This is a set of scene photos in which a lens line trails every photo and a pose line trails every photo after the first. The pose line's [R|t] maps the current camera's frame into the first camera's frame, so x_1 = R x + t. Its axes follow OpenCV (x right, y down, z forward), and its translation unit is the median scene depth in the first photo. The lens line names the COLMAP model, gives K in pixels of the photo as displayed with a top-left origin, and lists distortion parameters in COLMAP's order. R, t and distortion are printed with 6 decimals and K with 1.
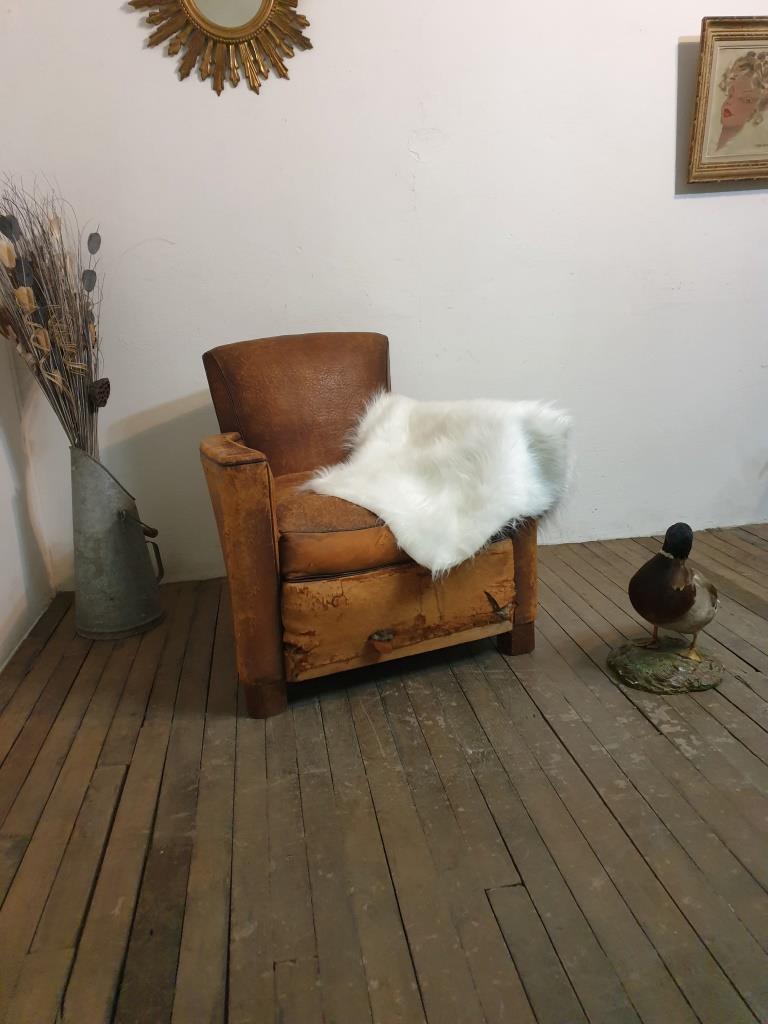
lens RADIAL K [[792.2, 0, 375.1], [0, 792.2, 500.1], [0, 0, 1]] dist [0.041604, -0.029203]
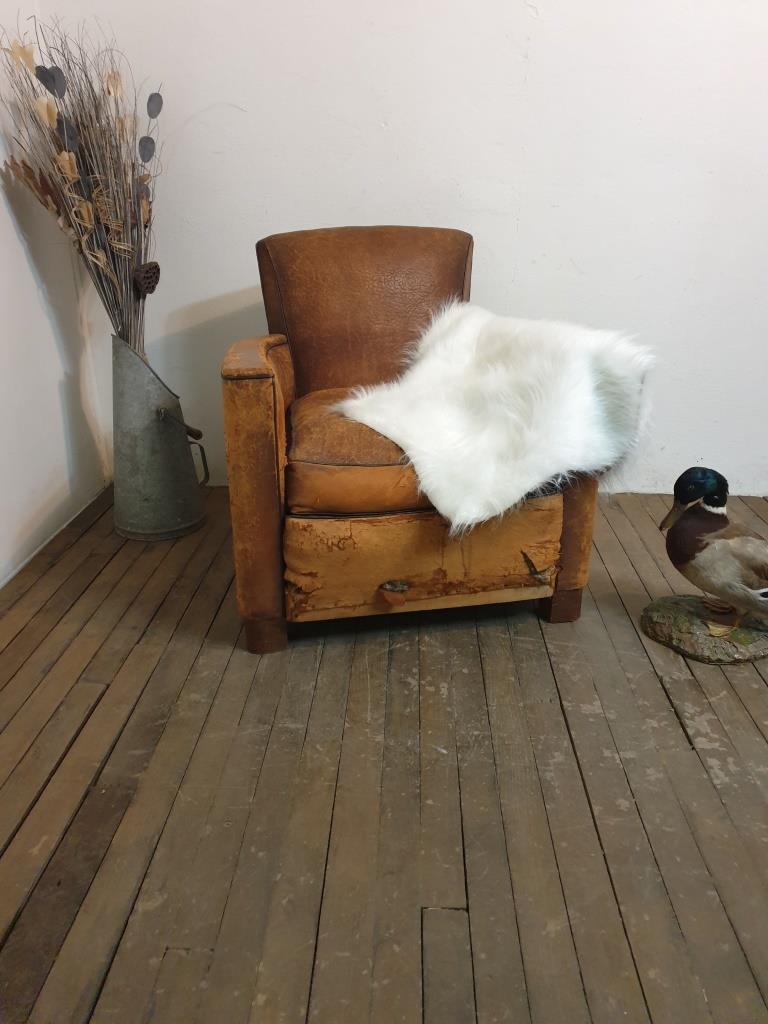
lens RADIAL K [[789.9, 0, 384.0], [0, 789.9, 512.0], [0, 0, 1]] dist [0.054681, -0.065949]
pose [[0.981008, 0.123834, -0.149292, 0.120096], [-0.100896, 0.983141, 0.152495, -0.045806], [0.165659, -0.134536, 0.976963, 0.139445]]
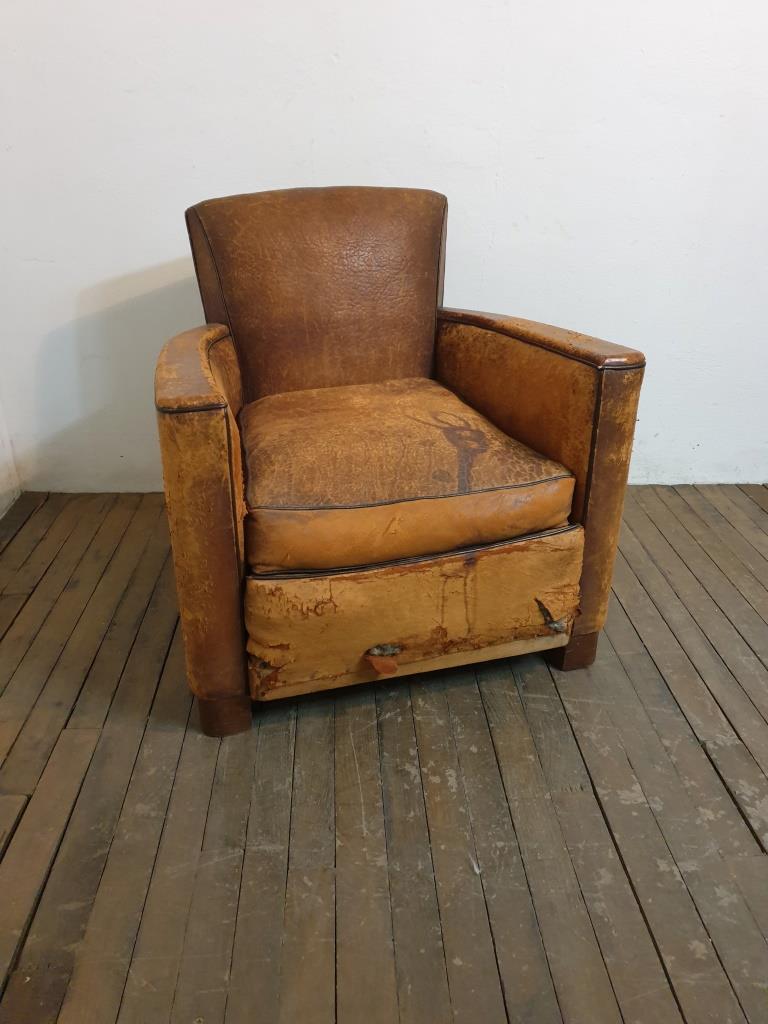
lens RADIAL K [[801.4, 0, 374.4], [0, 801.4, 507.8], [0, 0, 1]] dist [-0.000104, 0.043531]
pose [[0.993116, 0.096348, -0.066613, 0.035829], [-0.080303, 0.974044, 0.211634, -0.110569], [0.085274, -0.204828, 0.975076, 0.315056]]
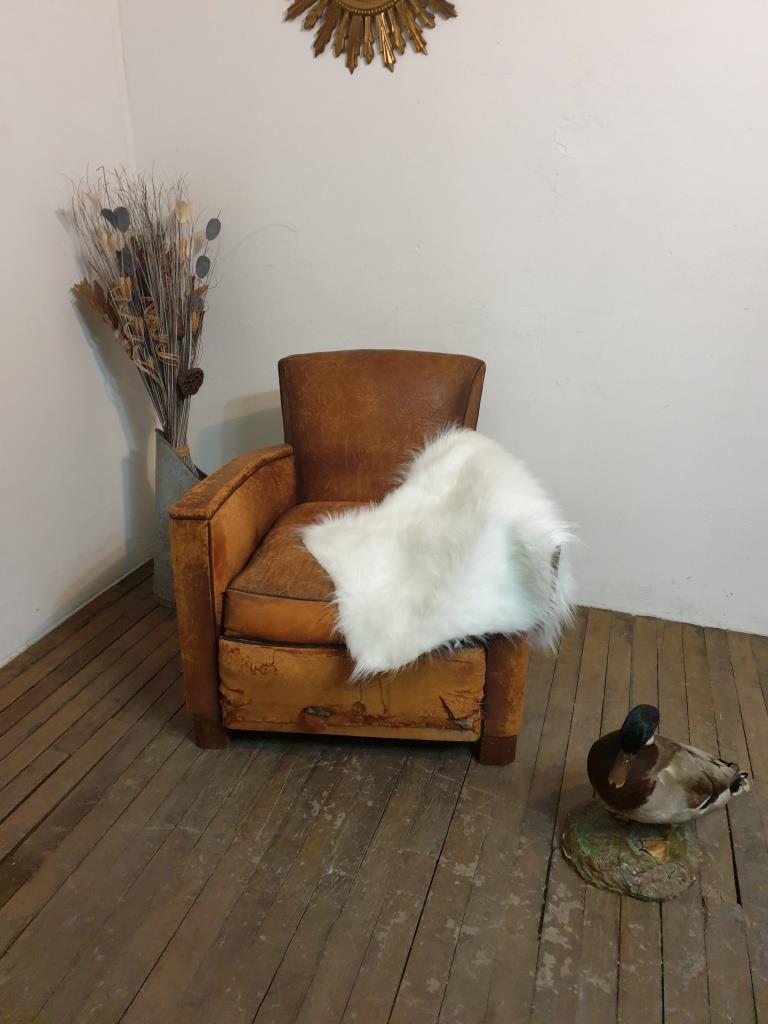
lens RADIAL K [[795.1, 0, 378.8], [0, 795.1, 507.9], [0, 0, 1]] dist [-0.001504, 0.047077]
pose [[0.897233, 0.225812, -0.379448, 0.388124], [-0.170073, 0.969774, 0.174969, -0.250368], [0.407489, -0.092454, 0.908518, 0.179961]]
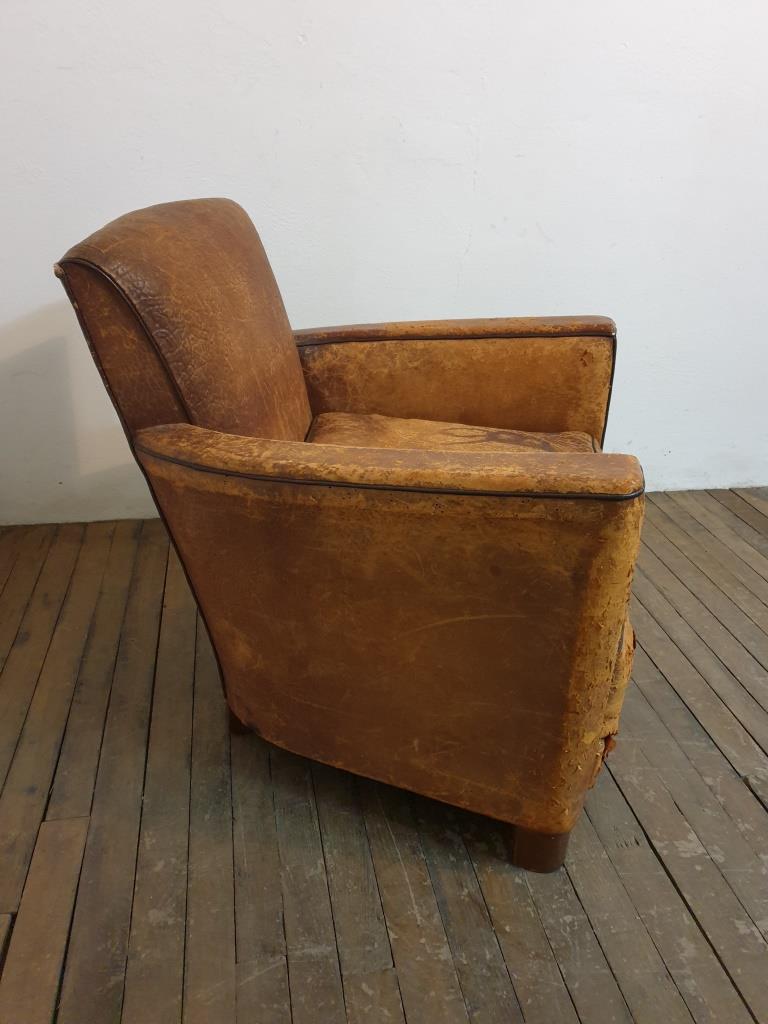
lens RADIAL K [[803.0, 0, 382.5], [0, 803.0, 514.0], [0, 0, 1]] dist [-0.003497, 0.057789]
pose [[0.995953, 0.058611, 0.068128, -0.074575], [-0.072239, 0.973065, 0.218920, -0.127374], [-0.053462, -0.222955, 0.973362, 0.395532]]
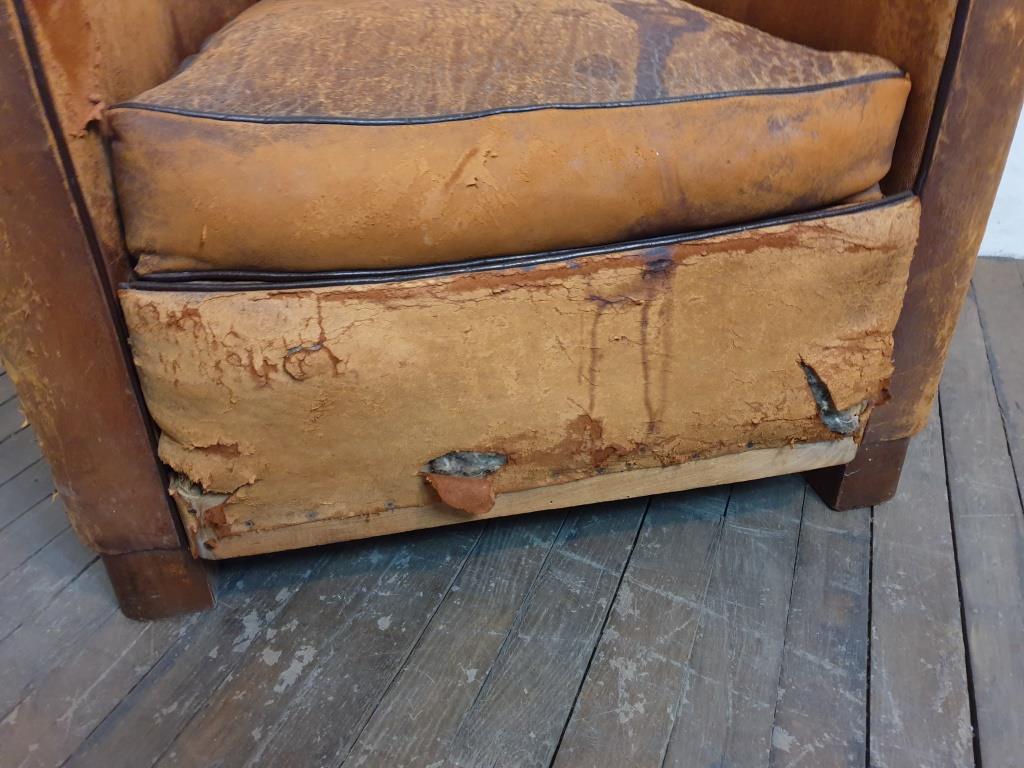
lens RADIAL K [[809.6, 0, 511.1], [0, 809.6, 397.8], [0, 0, 1]] dist [0.059606, -0.197208]
pose [[0.983929, 0.125263, -0.127248, 0.068425], [-0.078764, 0.944041, 0.320286, 0.033401], [0.160247, -0.305116, 0.938736, 0.693876]]
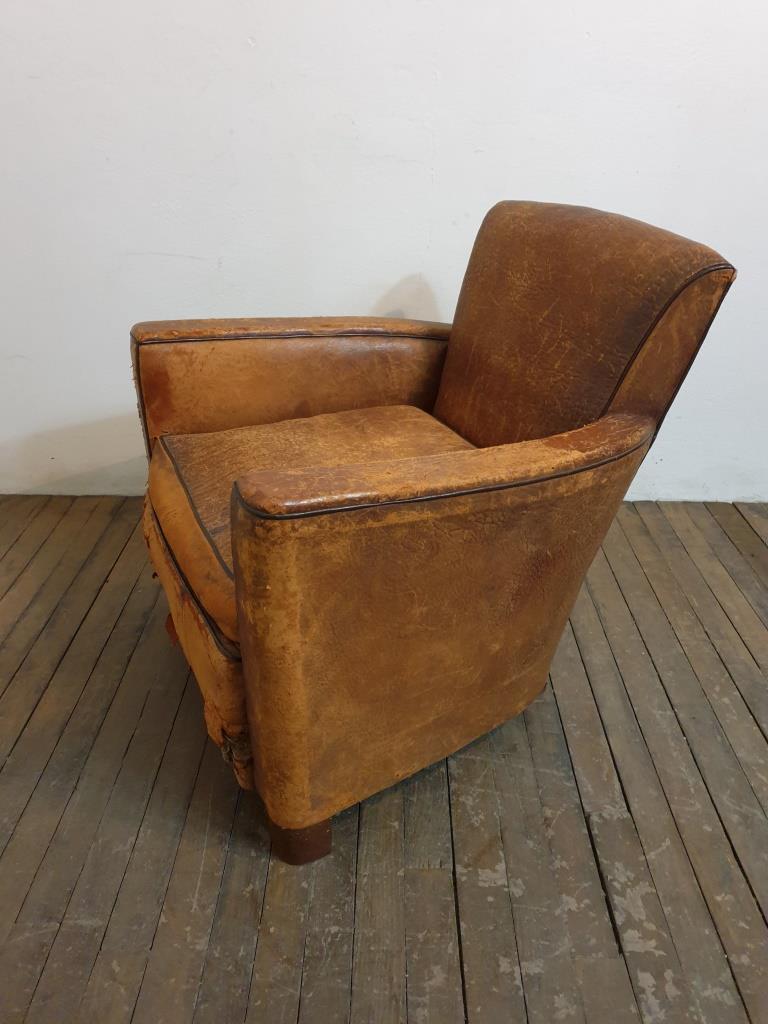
lens RADIAL K [[803.0, 0, 382.5], [0, 803.0, 514.0], [0, 0, 1]] dist [-0.003497, 0.057789]
pose [[0.986129, 0.125452, -0.108681, 0.181236], [-0.093110, 0.960160, 0.263482, -0.175200], [0.137405, -0.249708, 0.958523, 0.407578]]
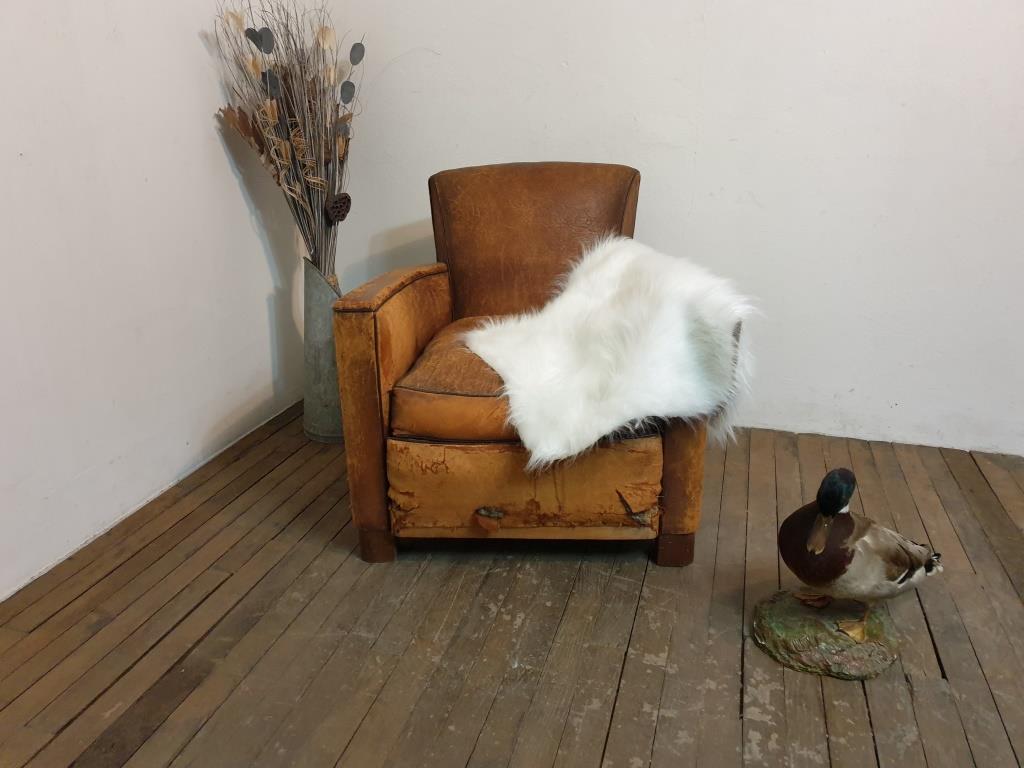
lens RADIAL K [[792.2, 0, 512.1], [0, 792.2, 378.8], [0, 0, 1]] dist [0.041604, -0.029203]
pose [[0.909192, 0.181719, -0.374631, 0.354933], [-0.138646, 0.980520, 0.139132, -0.116070], [0.392616, -0.074556, 0.916676, 0.171279]]
